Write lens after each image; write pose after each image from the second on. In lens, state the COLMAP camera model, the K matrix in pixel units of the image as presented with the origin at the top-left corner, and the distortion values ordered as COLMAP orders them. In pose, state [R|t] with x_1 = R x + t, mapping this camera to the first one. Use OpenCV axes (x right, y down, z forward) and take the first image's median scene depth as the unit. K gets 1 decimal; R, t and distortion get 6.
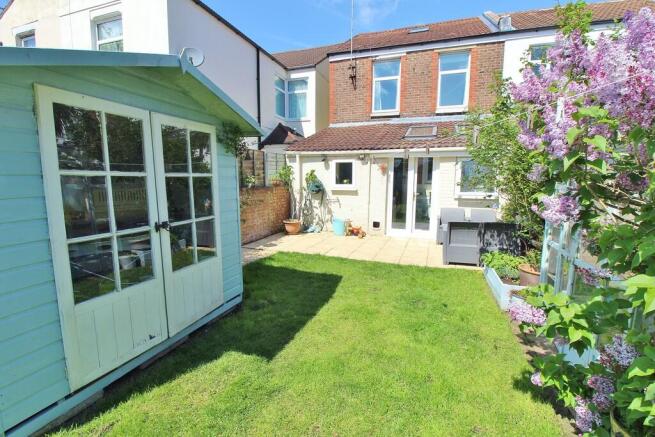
lens RADIAL K [[305.0, 0, 329.8], [0, 305.0, 220.2], [0, 0, 1]] dist [-0.005678, -0.003245]
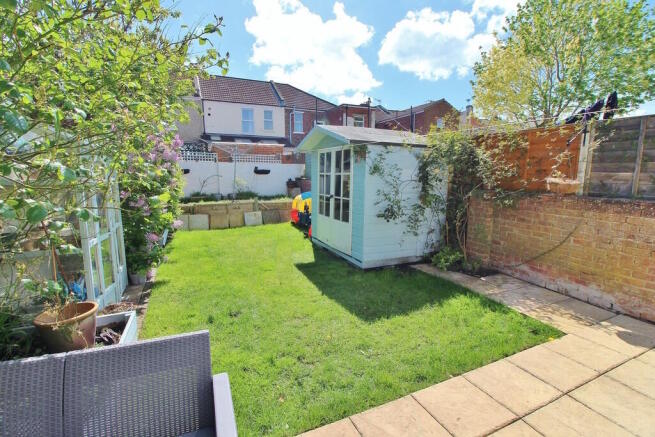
lens RADIAL K [[305.0, 0, 331.1], [0, 305.0, 215.9], [0, 0, 1]] dist [-0.005678, -0.003245]
pose [[-0.719421, 0.084976, -0.689357, 0.825604], [-0.106744, 0.967171, 0.230621, -0.288852], [0.686323, 0.239498, -0.686732, 2.065716]]
